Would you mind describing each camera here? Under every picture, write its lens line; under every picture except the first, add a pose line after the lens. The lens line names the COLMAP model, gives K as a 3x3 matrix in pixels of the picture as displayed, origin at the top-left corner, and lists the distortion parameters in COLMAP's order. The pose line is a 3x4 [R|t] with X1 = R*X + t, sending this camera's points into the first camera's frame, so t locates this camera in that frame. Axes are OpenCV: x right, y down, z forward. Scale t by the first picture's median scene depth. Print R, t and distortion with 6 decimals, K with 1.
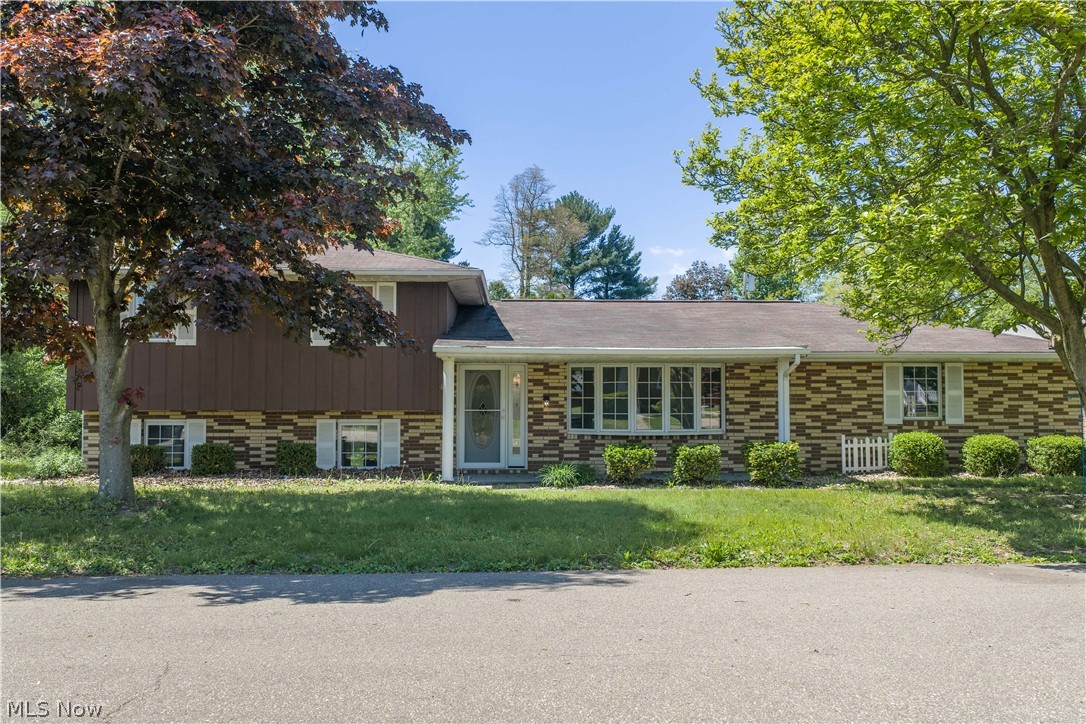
lens RADIAL K [[897.4, 0, 547.9], [0, 897.4, 363.9], [0, 0, 1]] dist [0.032369, -0.055400]
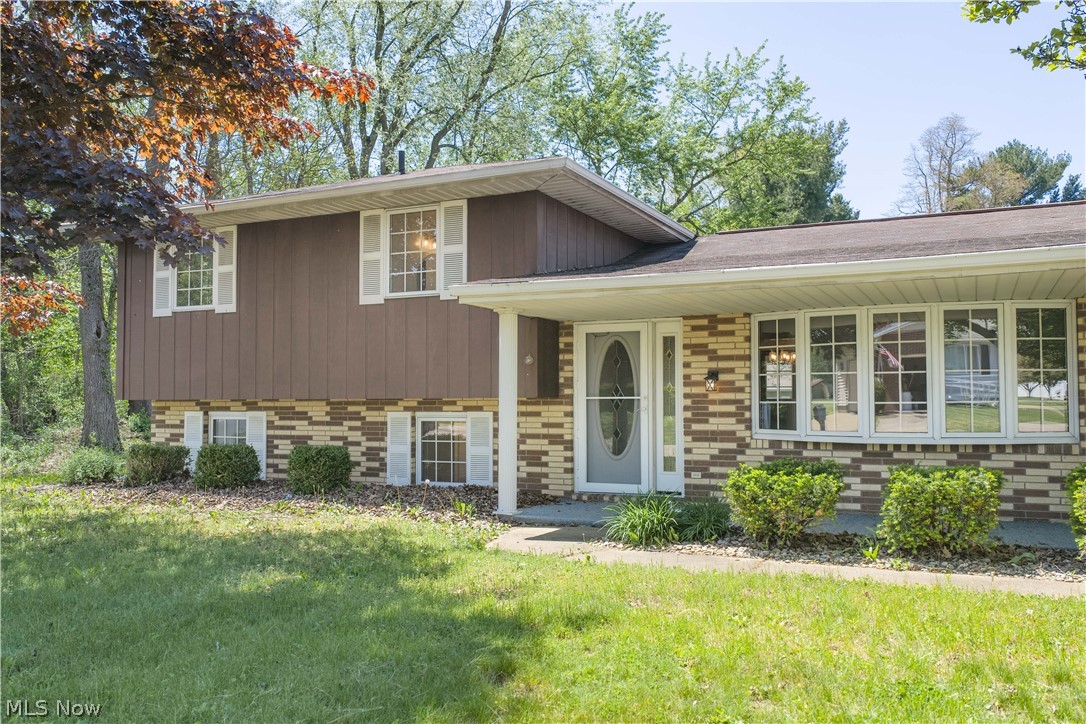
lens RADIAL K [[897.4, 0, 541.0], [0, 897.4, 357.2], [0, 0, 1]] dist [0.032369, -0.055400]
pose [[0.882648, -0.027645, -0.469221, 0.172010], [0.024197, 0.999618, -0.013377, 0.031231], [0.469412, 0.000453, 0.882979, 0.438935]]
